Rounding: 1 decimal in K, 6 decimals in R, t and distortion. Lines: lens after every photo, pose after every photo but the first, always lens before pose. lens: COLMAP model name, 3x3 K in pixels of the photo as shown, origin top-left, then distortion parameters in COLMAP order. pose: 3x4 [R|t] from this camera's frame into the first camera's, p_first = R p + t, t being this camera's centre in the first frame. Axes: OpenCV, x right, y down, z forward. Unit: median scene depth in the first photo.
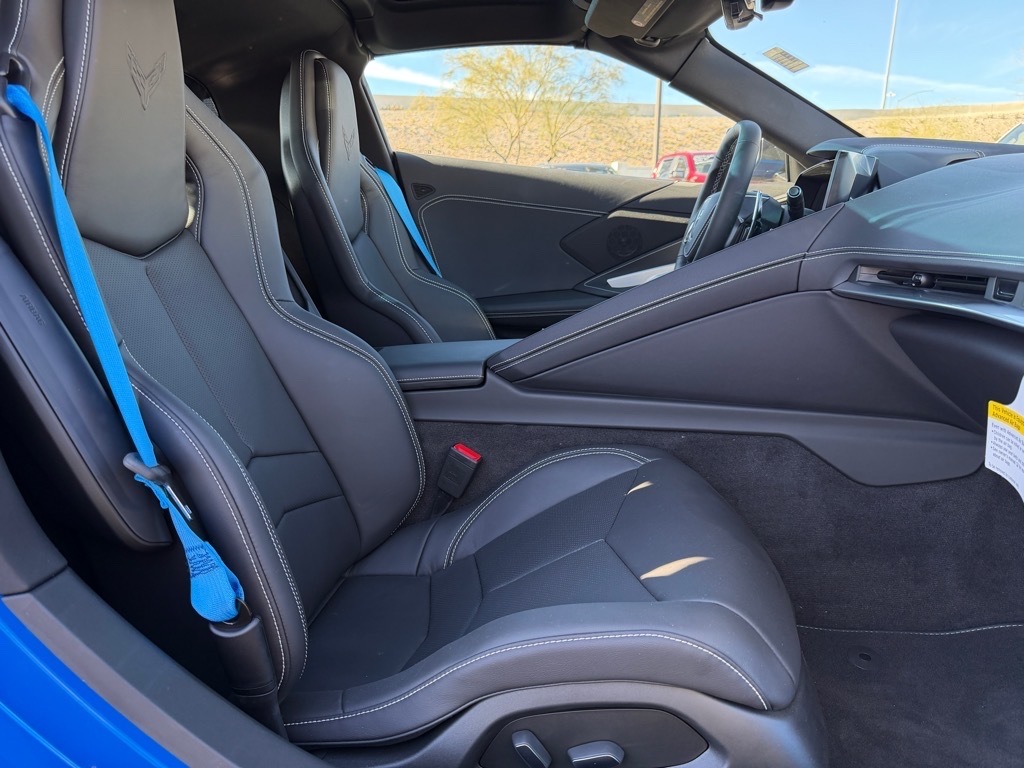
lens RADIAL K [[728.4, 0, 512.0], [0, 728.4, 384.0], [0, 0, 1]] dist [0.114174, -0.211445]
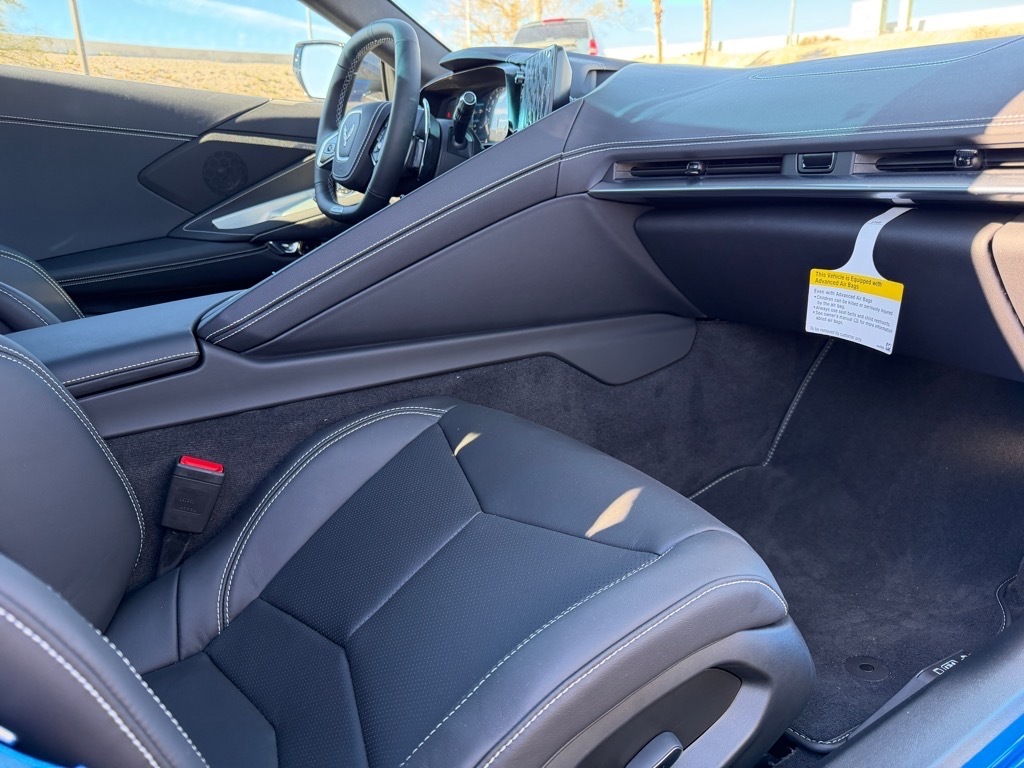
lens RADIAL K [[728.4, 0, 512.0], [0, 728.4, 384.0], [0, 0, 1]] dist [0.114174, -0.211445]
pose [[0.768267, -0.212652, 0.603776, -0.243756], [0.176060, 0.977027, 0.120088, -0.012900], [-0.615442, 0.014041, 0.788057, 0.271984]]
